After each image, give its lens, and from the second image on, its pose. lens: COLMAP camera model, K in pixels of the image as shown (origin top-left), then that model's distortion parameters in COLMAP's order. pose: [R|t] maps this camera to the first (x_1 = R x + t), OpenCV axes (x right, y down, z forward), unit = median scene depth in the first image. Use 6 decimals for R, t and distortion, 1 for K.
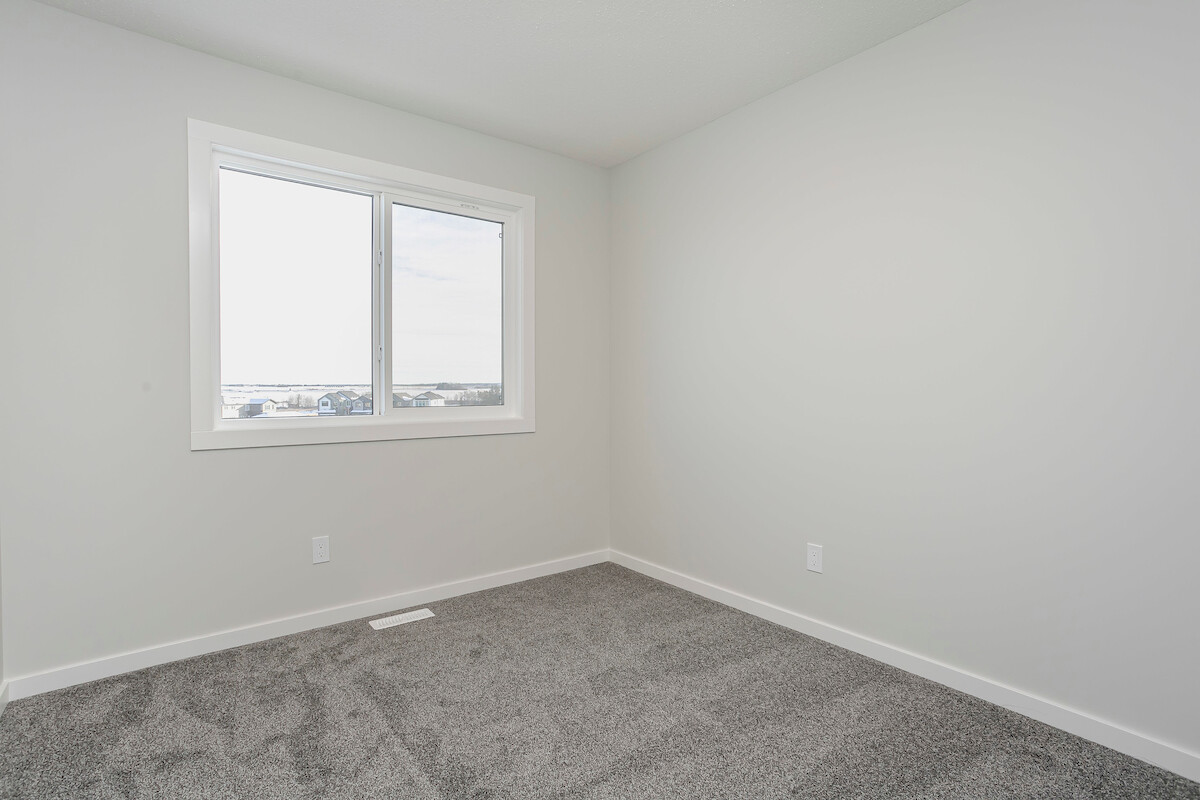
lens RADIAL K [[579.0, 0, 607.2], [0, 579.0, 390.4], [0, 0, 1]] dist [-0.020546, 0.005964]
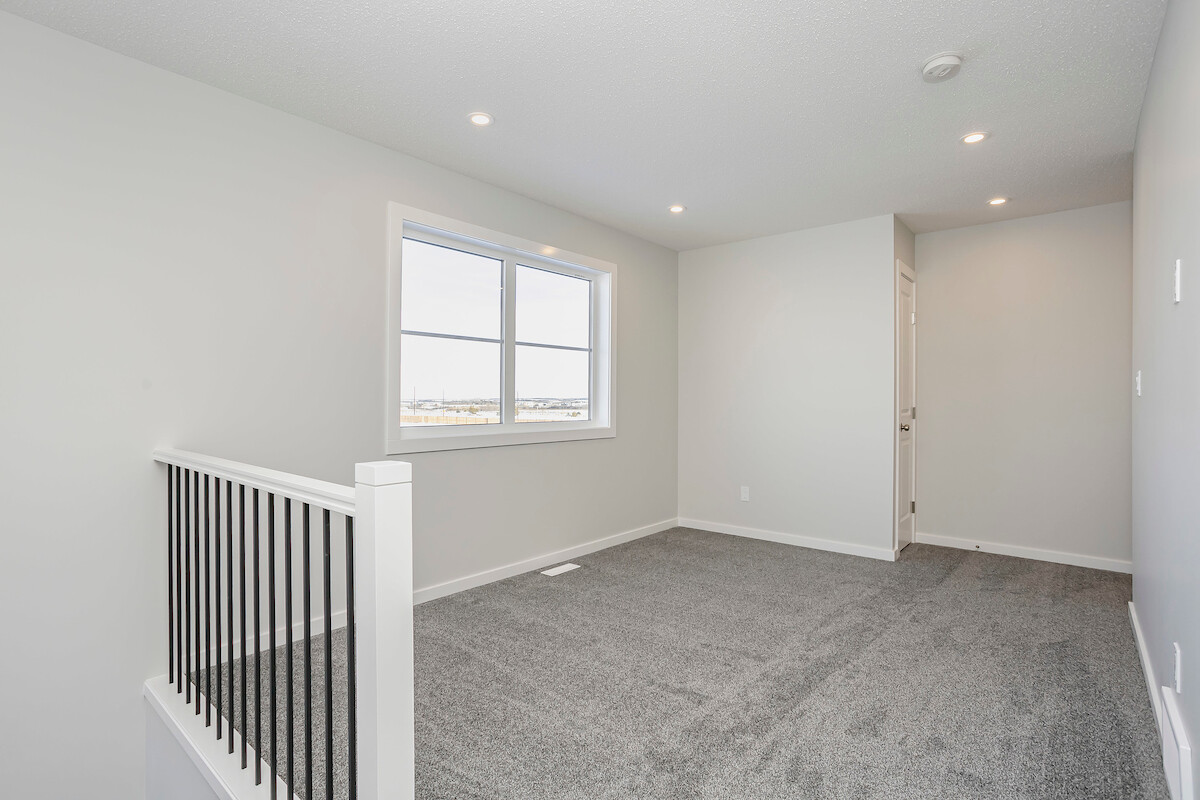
lens RADIAL K [[579.0, 0, 599.5], [0, 579.0, 404.8], [0, 0, 1]] dist [-0.020546, 0.005964]
pose [[0.981622, -0.003779, 0.190799, -0.496515], [0.002807, 0.999982, 0.005364, -0.018342], [-0.190816, -0.004730, 0.981615, -0.396631]]
